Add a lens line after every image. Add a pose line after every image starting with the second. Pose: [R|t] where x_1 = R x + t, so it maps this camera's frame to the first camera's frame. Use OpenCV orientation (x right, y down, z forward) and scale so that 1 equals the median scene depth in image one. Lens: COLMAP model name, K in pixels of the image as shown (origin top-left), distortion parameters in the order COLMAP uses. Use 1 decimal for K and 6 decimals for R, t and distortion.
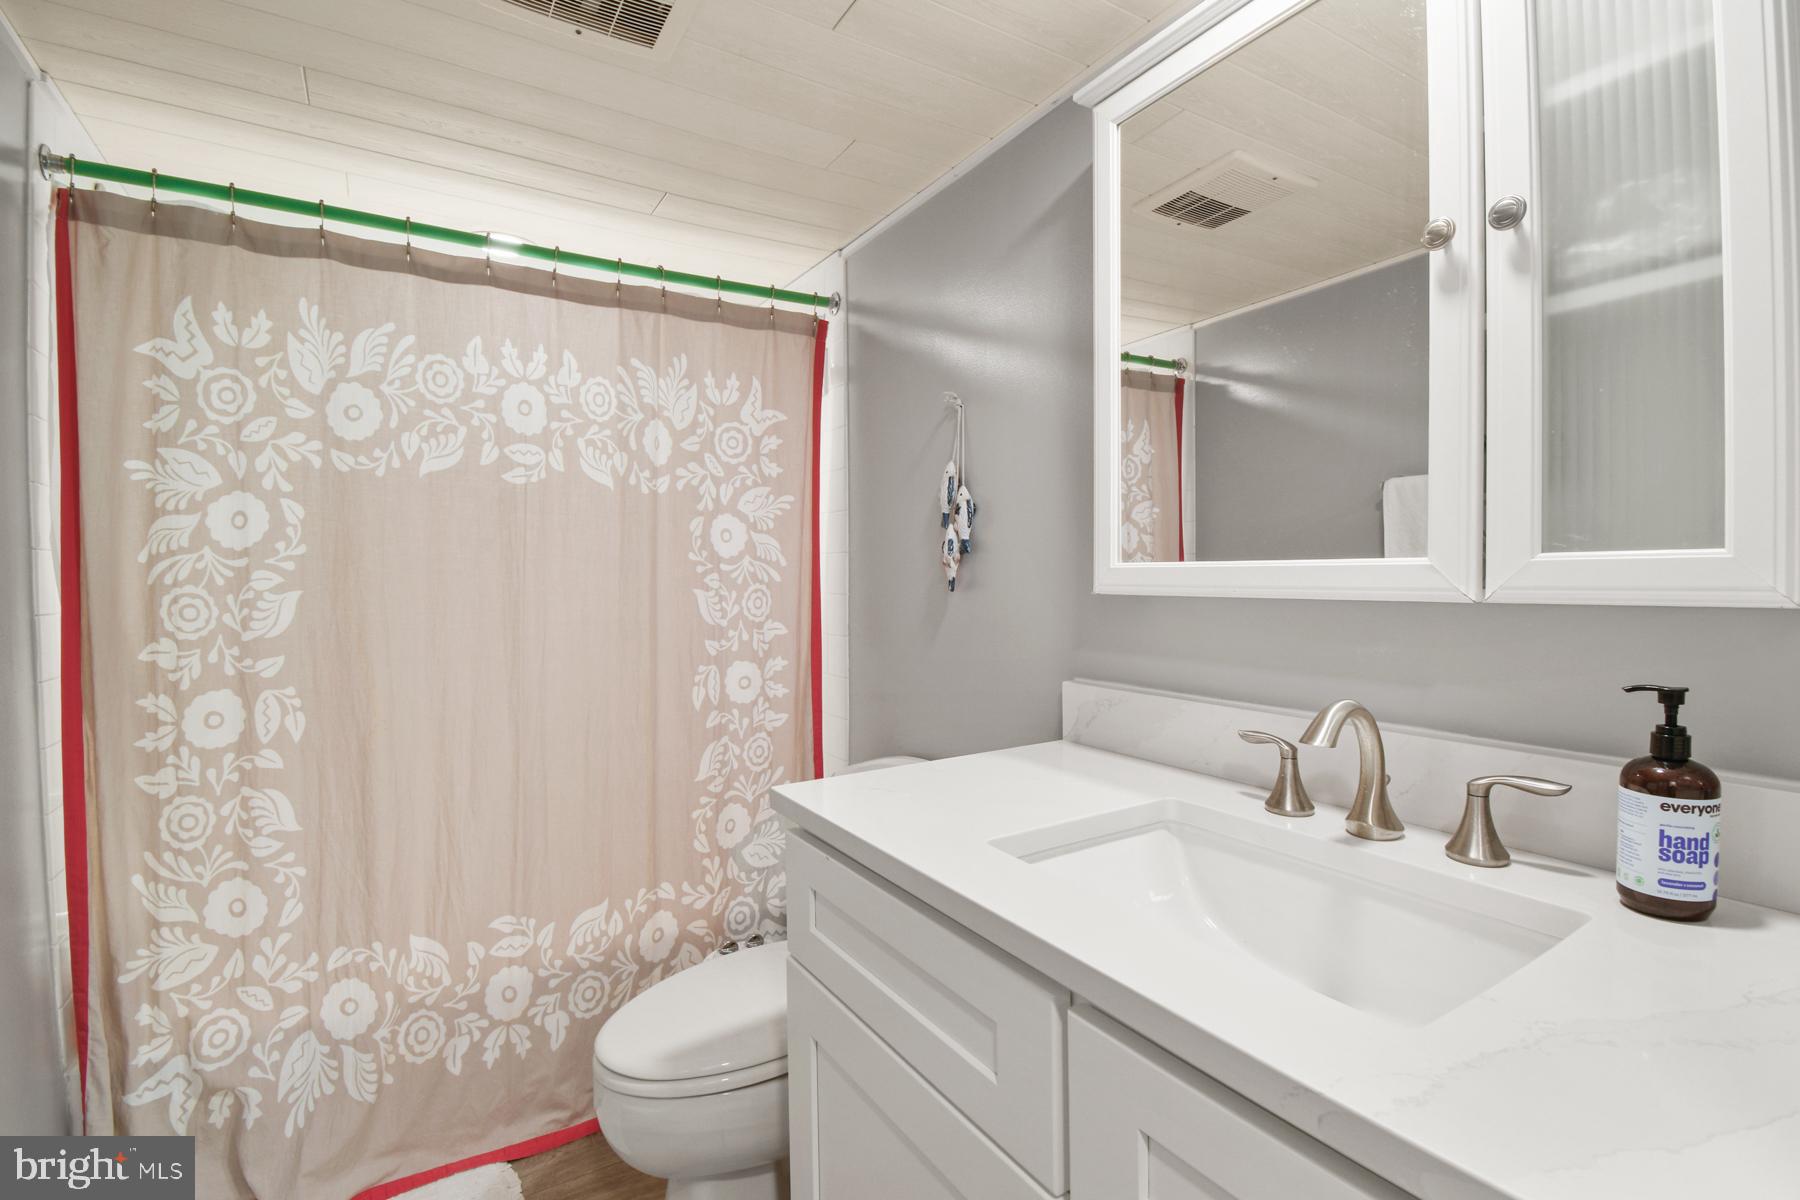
lens RADIAL K [[805.4, 0, 899.5], [0, 805.4, 585.2], [0, 0, 1]] dist [0.015738, -0.022984]
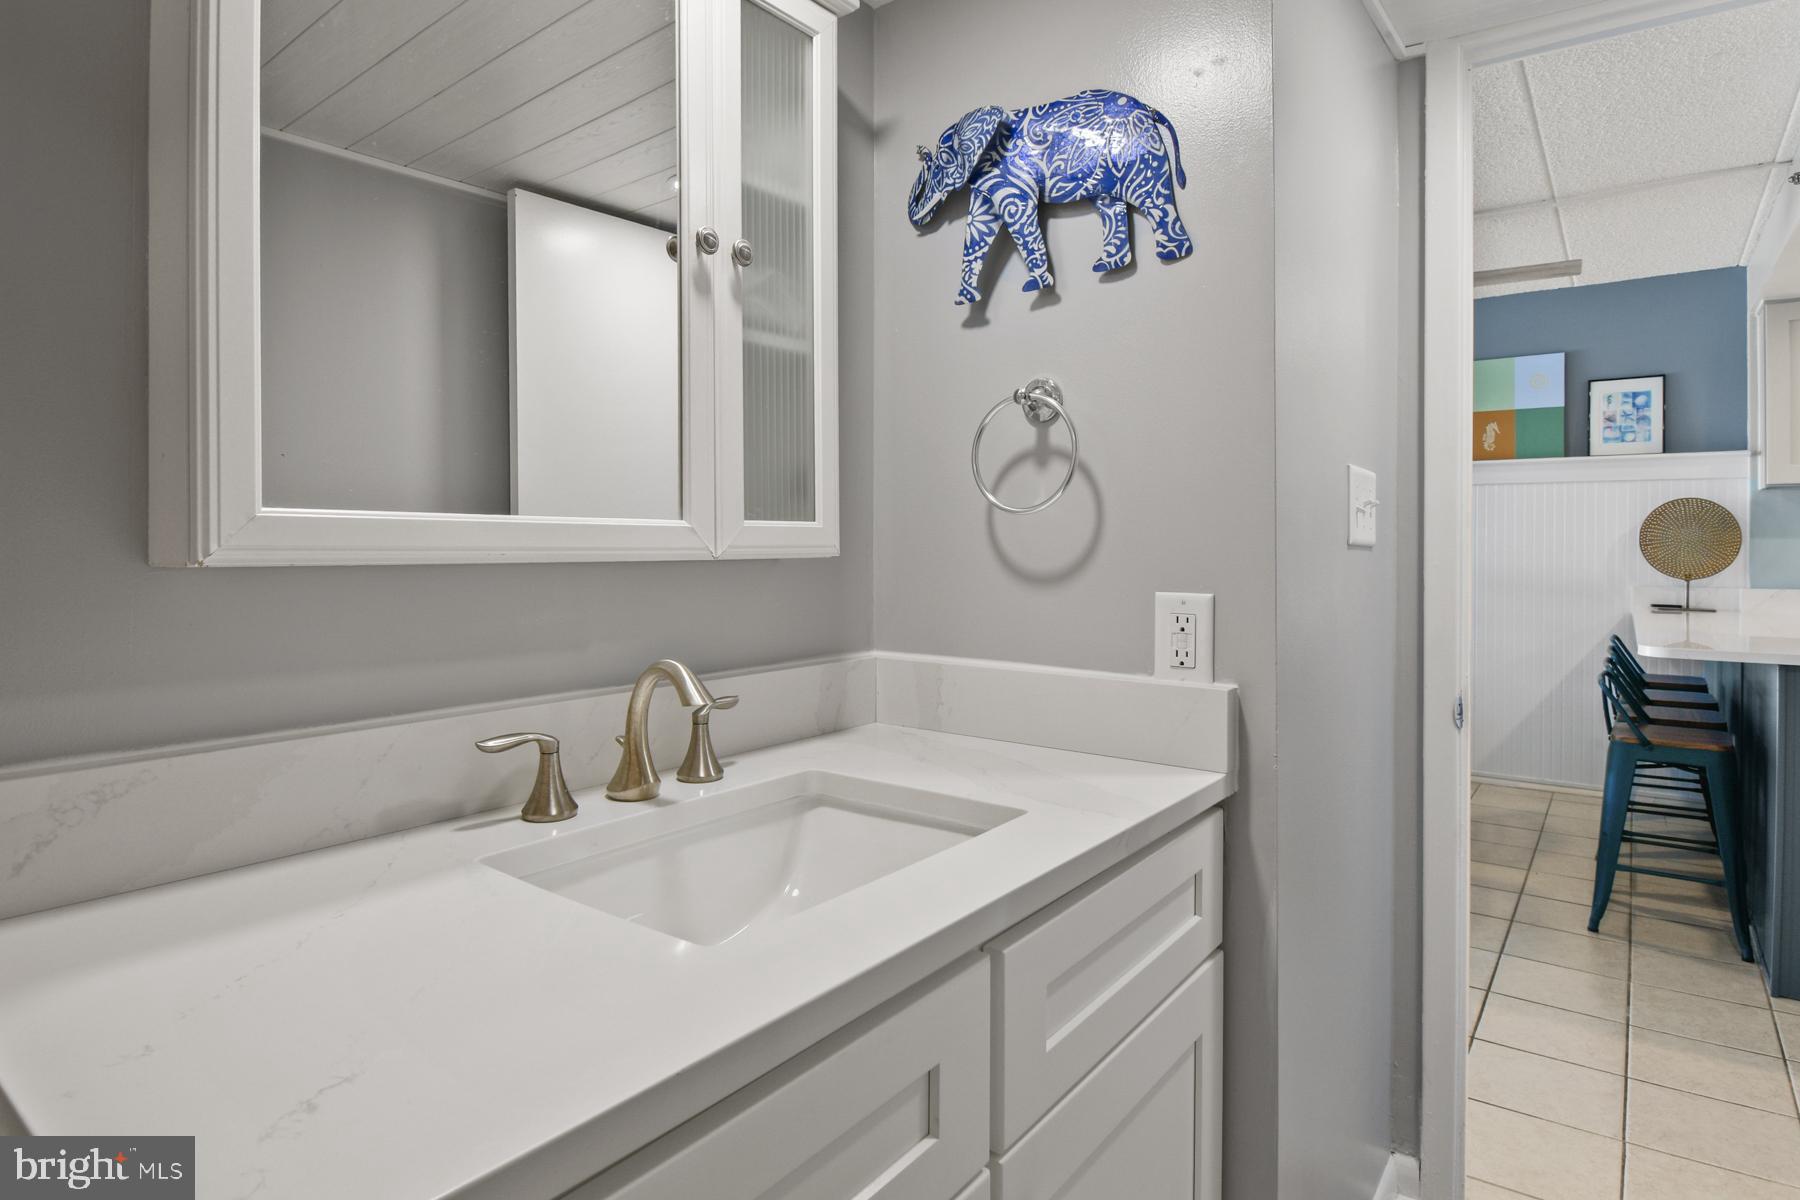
lens RADIAL K [[963.7, 0, 898.5], [0, 963.7, 556.9], [0, 0, 1]] dist [0.001576, -0.016780]
pose [[-0.342809, 0.001994, 0.939403, -0.670526], [0.019475, 0.999798, 0.004985, 0.014470], [-0.939203, 0.020004, -0.342778, 1.152312]]
